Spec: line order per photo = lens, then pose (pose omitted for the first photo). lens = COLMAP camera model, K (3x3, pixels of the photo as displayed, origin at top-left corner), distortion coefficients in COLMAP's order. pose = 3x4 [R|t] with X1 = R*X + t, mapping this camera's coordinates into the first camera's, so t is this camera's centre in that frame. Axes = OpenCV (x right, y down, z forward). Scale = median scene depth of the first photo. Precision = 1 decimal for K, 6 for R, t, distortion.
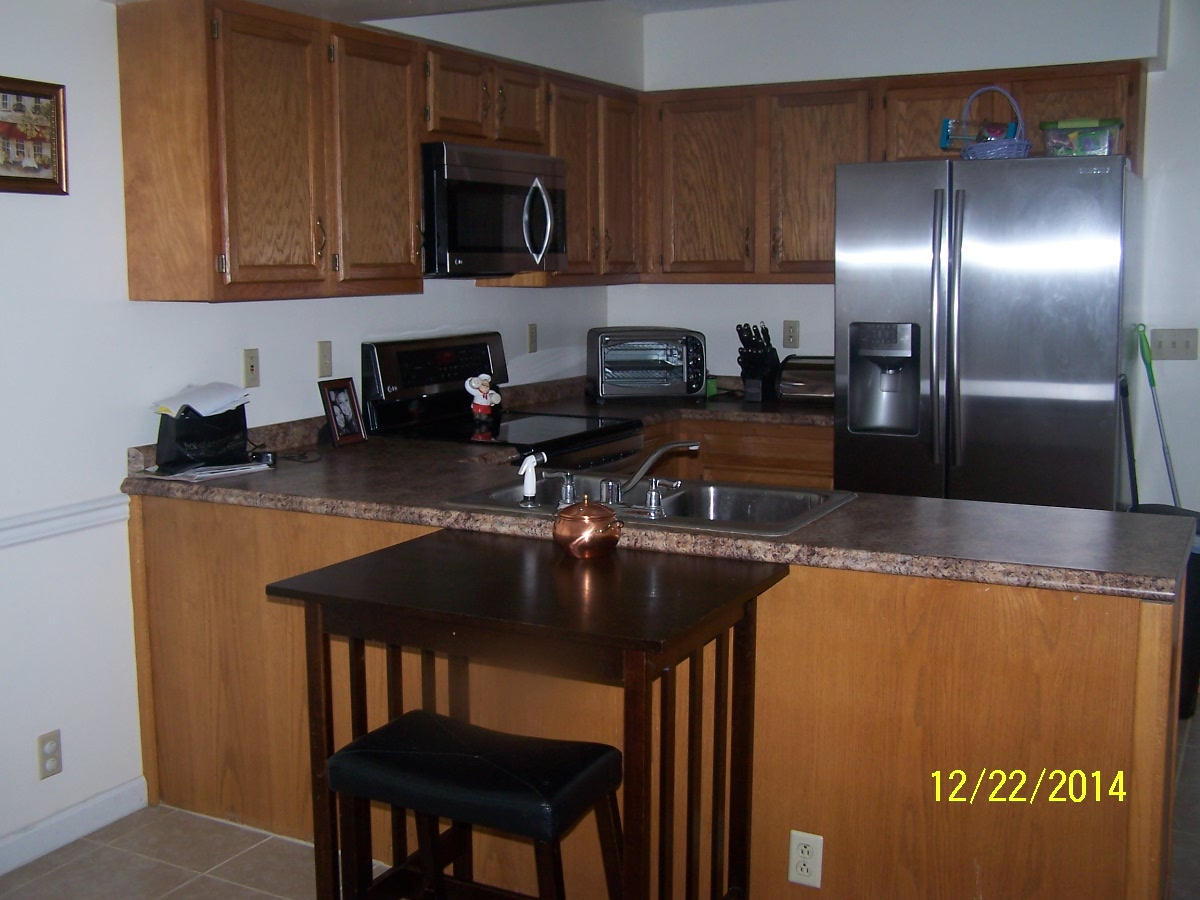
lens RADIAL K [[1333.6, 0, 600.0], [0, 1333.6, 450.0], [0, 0, 1]] dist [-0.199204, 0.308618]
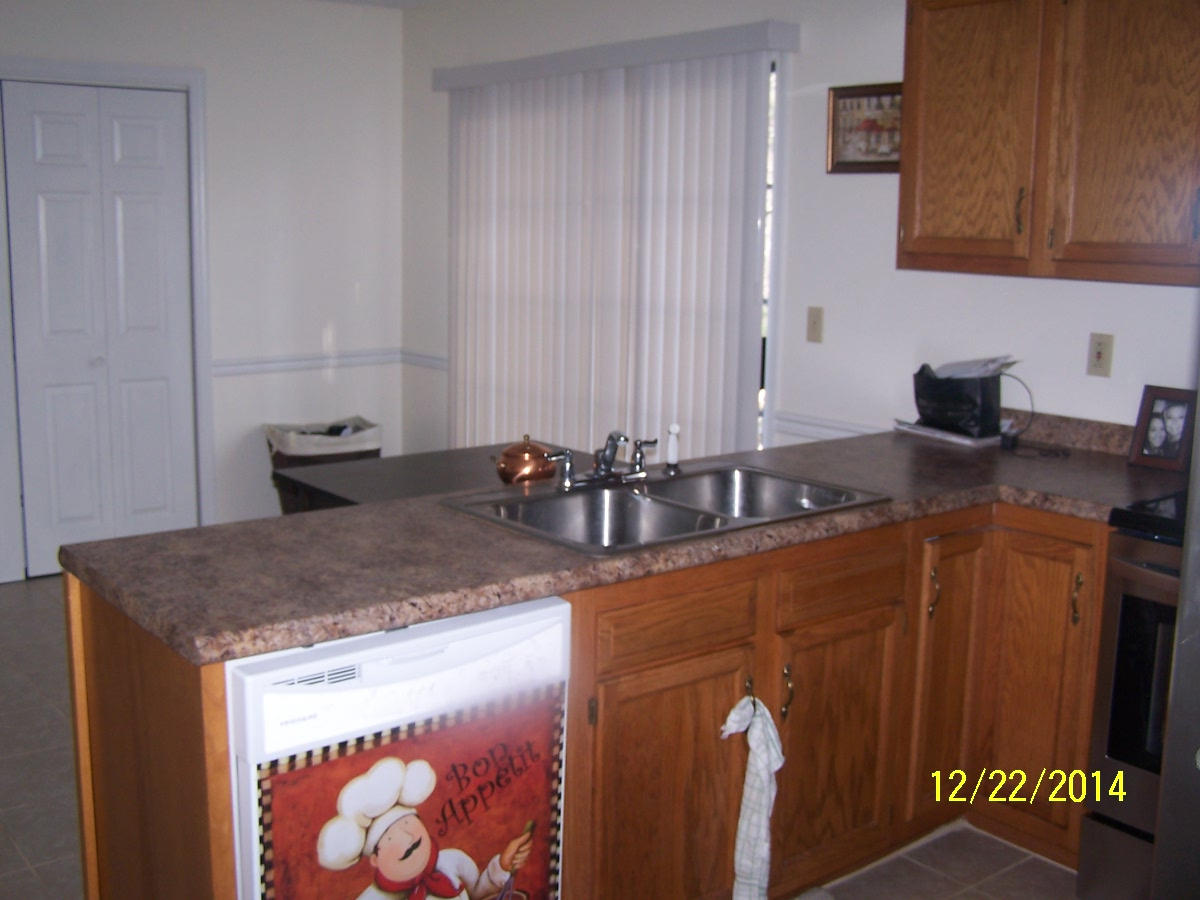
lens RADIAL K [[1333.6, 0, 600.0], [0, 1333.6, 450.0], [0, 0, 1]] dist [-0.199204, 0.308618]
pose [[-0.365388, 0.154507, -0.917943, 0.777125], [-0.149418, 0.963606, 0.221669, -0.164690], [0.918785, 0.218152, -0.329004, 1.110076]]
